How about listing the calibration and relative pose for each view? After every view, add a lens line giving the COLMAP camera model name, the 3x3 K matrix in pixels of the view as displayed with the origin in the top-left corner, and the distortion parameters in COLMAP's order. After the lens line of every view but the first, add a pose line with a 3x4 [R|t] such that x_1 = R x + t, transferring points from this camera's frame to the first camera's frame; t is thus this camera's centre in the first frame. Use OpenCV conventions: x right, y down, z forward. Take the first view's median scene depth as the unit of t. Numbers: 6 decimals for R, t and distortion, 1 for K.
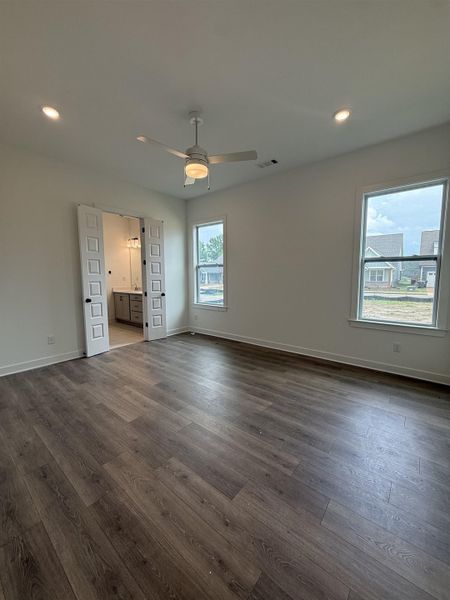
lens RADIAL K [[239.6, 0, 222.5], [0, 239.6, 300.0], [0, 0, 1]] dist [0.010268, 0.001224]
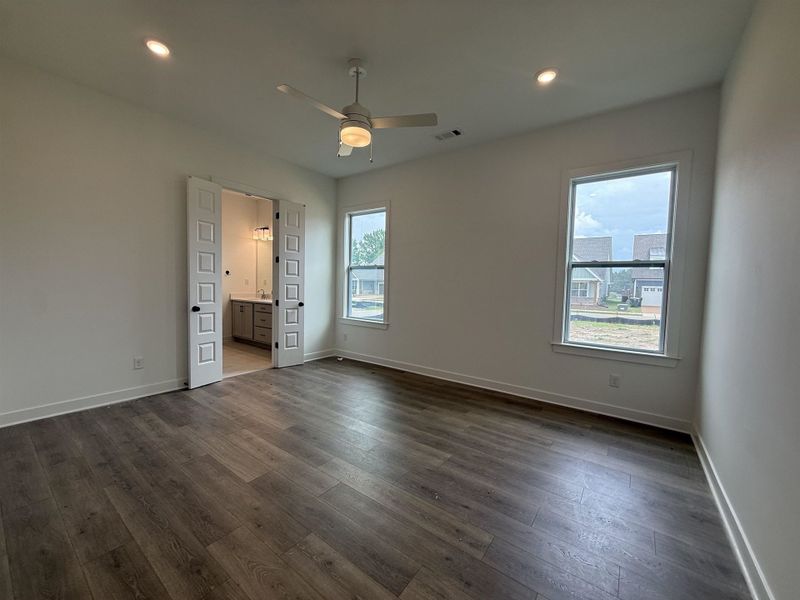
lens RADIAL K [[319.5, 0, 394.4], [0, 319.5, 302.6], [0, 0, 1]] dist [0.010268, 0.001224]
pose [[0.998465, 0.026923, 0.048407, -0.017386], [-0.024746, 0.998680, -0.045021, 0.013823], [-0.049555, 0.043754, 0.997813, 0.020259]]
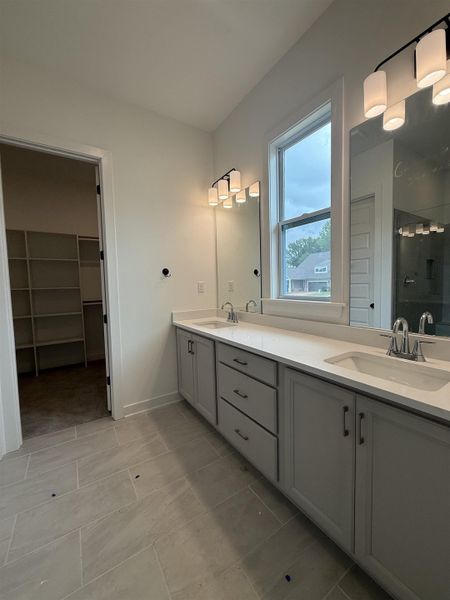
lens RADIAL K [[239.6, 0, 222.0], [0, 239.6, 300.2], [0, 0, 1]] dist [0.010268, 0.001224]
pose [[0.951059, -0.003680, -0.308987, -0.552799], [-0.006495, 0.999470, -0.031896, -0.124217], [0.308940, 0.032342, 0.950531, 1.379244]]
